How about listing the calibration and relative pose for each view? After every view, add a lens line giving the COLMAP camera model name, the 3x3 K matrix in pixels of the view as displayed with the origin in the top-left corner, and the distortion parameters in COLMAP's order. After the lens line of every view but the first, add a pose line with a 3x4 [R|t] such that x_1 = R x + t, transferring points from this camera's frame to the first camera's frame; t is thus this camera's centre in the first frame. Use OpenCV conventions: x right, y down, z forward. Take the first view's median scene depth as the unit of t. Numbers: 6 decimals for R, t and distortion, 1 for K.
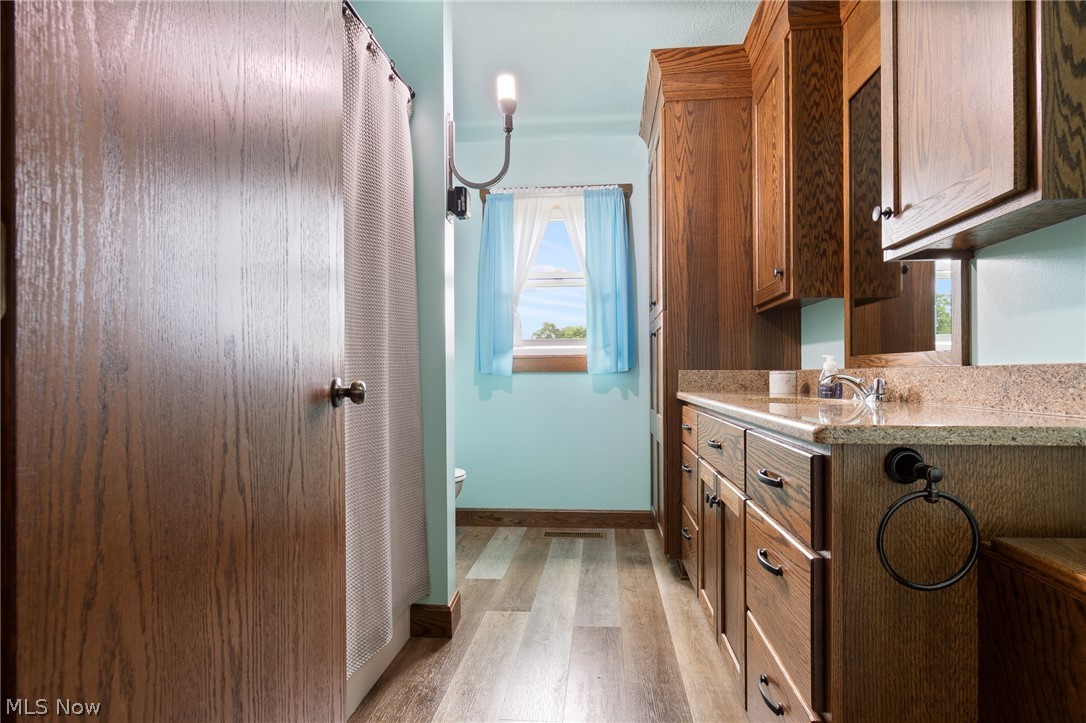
lens RADIAL K [[481.5, 0, 547.4], [0, 481.5, 364.1], [0, 0, 1]] dist [0.003170, -0.001093]
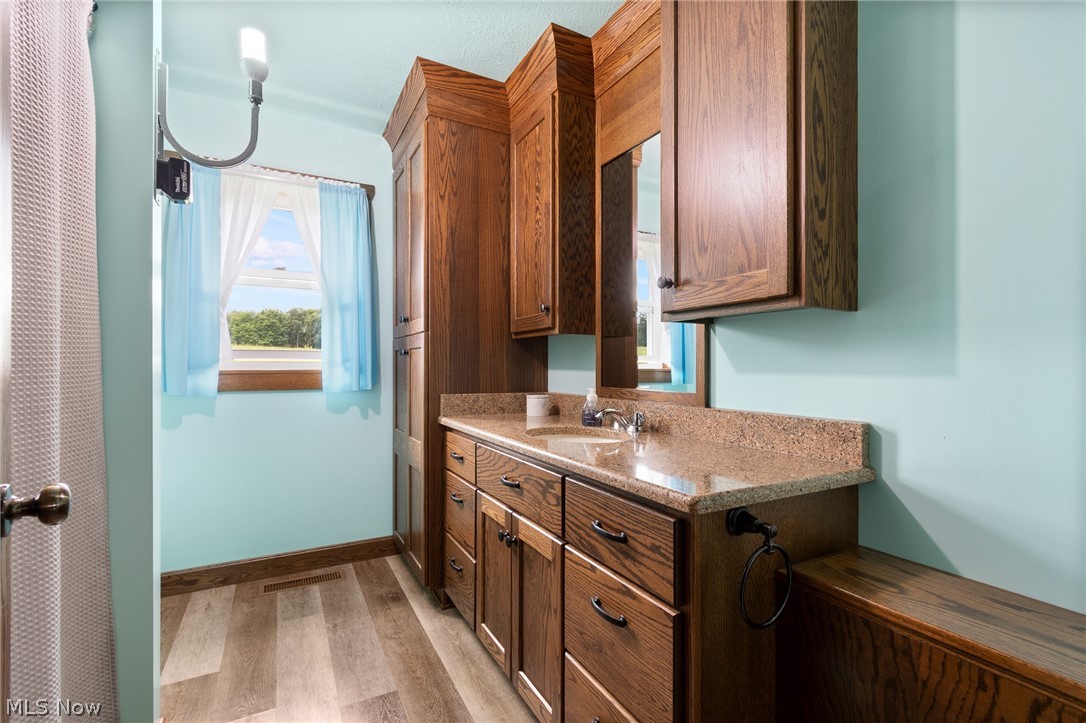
lens RADIAL K [[481.5, 0, 542.2], [0, 481.5, 363.5], [0, 0, 1]] dist [0.003170, -0.001093]
pose [[0.839440, 0.008529, 0.543385, -0.107921], [-0.006207, 0.999962, -0.006108, -0.056533], [-0.543416, 0.001754, 0.839462, 0.091386]]
